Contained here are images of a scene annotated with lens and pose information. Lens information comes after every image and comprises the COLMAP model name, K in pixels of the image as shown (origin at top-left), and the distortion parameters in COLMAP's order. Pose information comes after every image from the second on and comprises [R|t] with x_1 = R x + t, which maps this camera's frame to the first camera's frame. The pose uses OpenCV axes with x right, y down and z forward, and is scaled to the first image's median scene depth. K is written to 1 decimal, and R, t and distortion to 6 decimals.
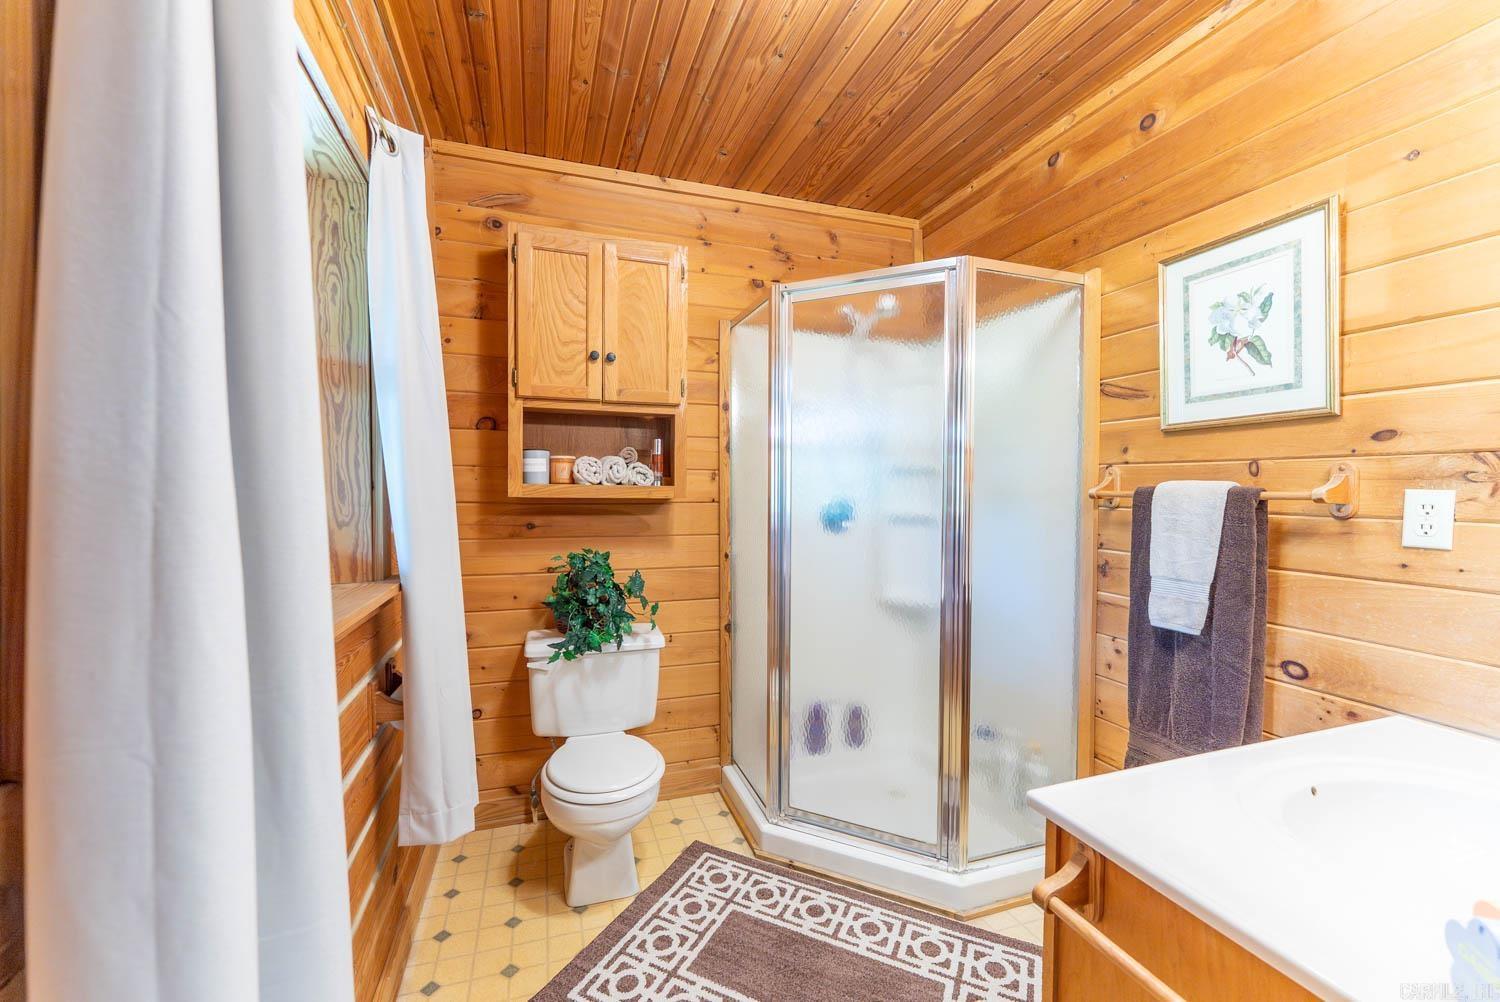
lens RADIAL K [[600.9, 0, 745.3], [0, 600.9, 503.3], [0, 0, 1]] dist [-0.000963, -0.000259]
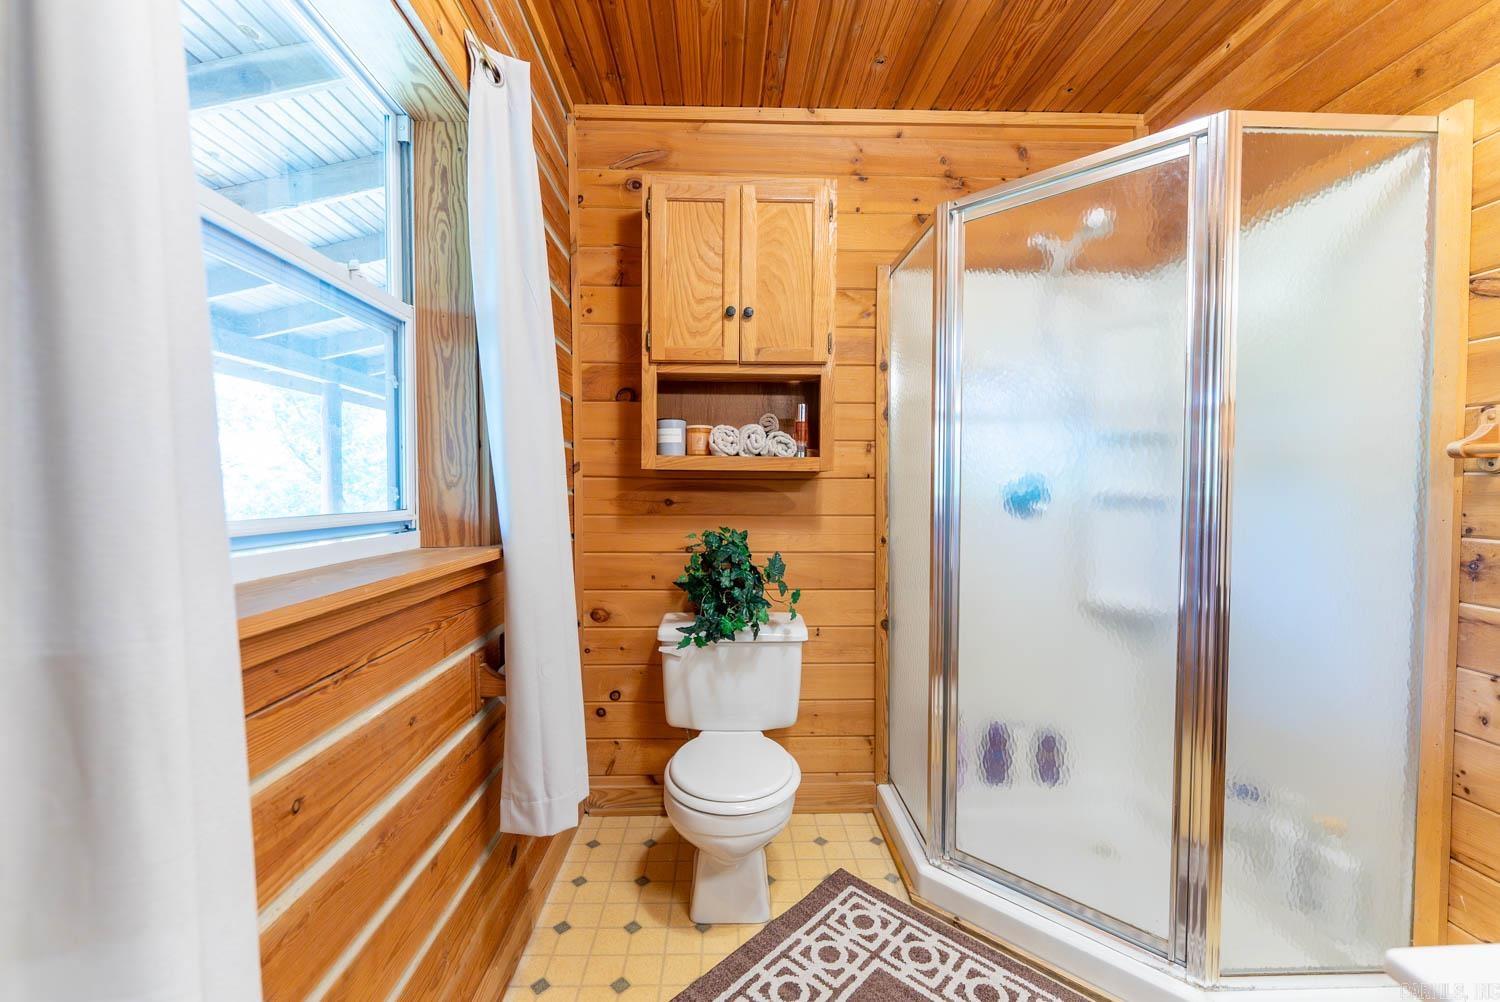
lens RADIAL K [[600.9, 0, 745.3], [0, 600.9, 503.3], [0, 0, 1]] dist [-0.000963, -0.000259]
pose [[0.957128, 0.006578, -0.289592, 0.033307], [-0.005135, 0.999970, 0.005743, 0.036622], [0.289621, -0.004010, 0.957133, 0.146137]]
